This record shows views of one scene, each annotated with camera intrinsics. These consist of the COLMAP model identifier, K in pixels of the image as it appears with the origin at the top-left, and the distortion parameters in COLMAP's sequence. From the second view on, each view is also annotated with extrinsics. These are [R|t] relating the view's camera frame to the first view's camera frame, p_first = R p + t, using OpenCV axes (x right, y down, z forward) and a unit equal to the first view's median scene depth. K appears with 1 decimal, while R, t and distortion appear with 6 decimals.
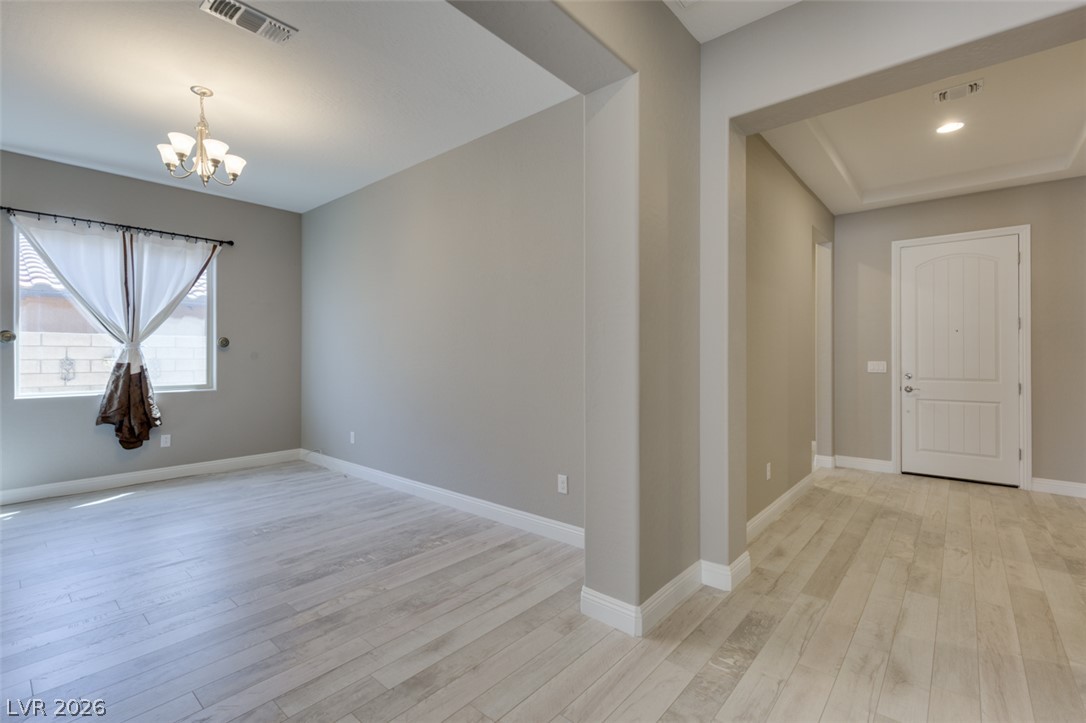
lens RADIAL K [[488.4, 0, 541.7], [0, 488.4, 356.8], [0, 0, 1]] dist [0.001083, 0.000073]
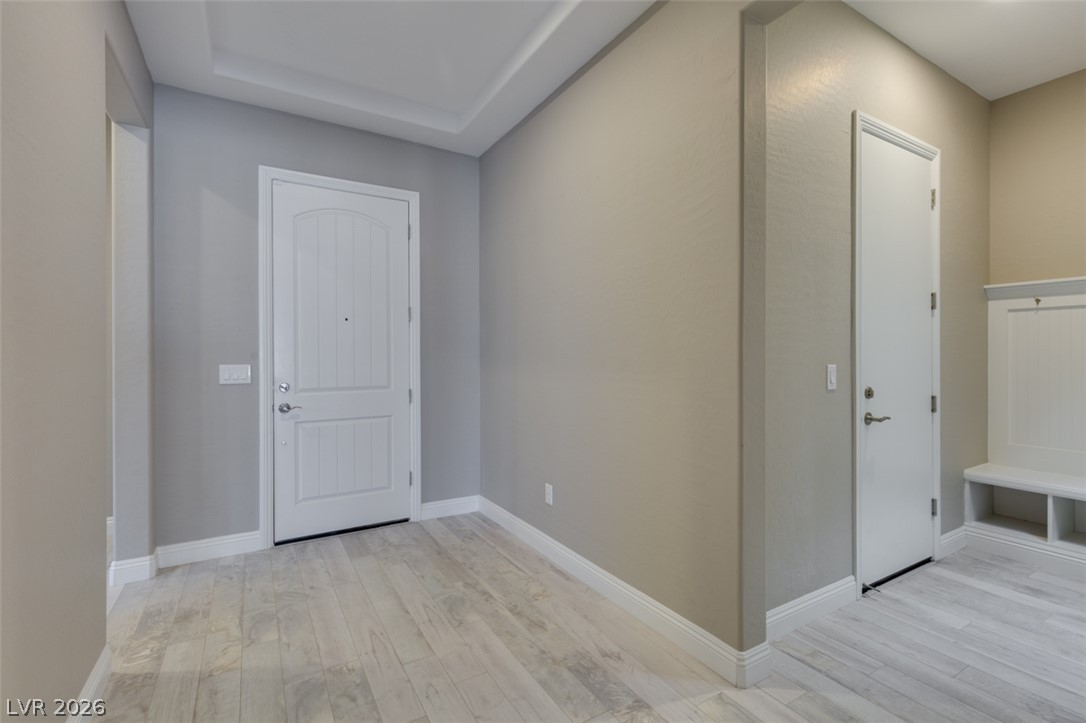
lens RADIAL K [[488.4, 0, 541.7], [0, 488.4, 356.8], [0, 0, 1]] dist [0.001083, 0.000073]
pose [[0.319335, -0.003361, 0.947636, 0.263899], [0.000346, 0.999994, 0.003430, -0.001518], [-0.947642, -0.000768, 0.319334, 0.490544]]
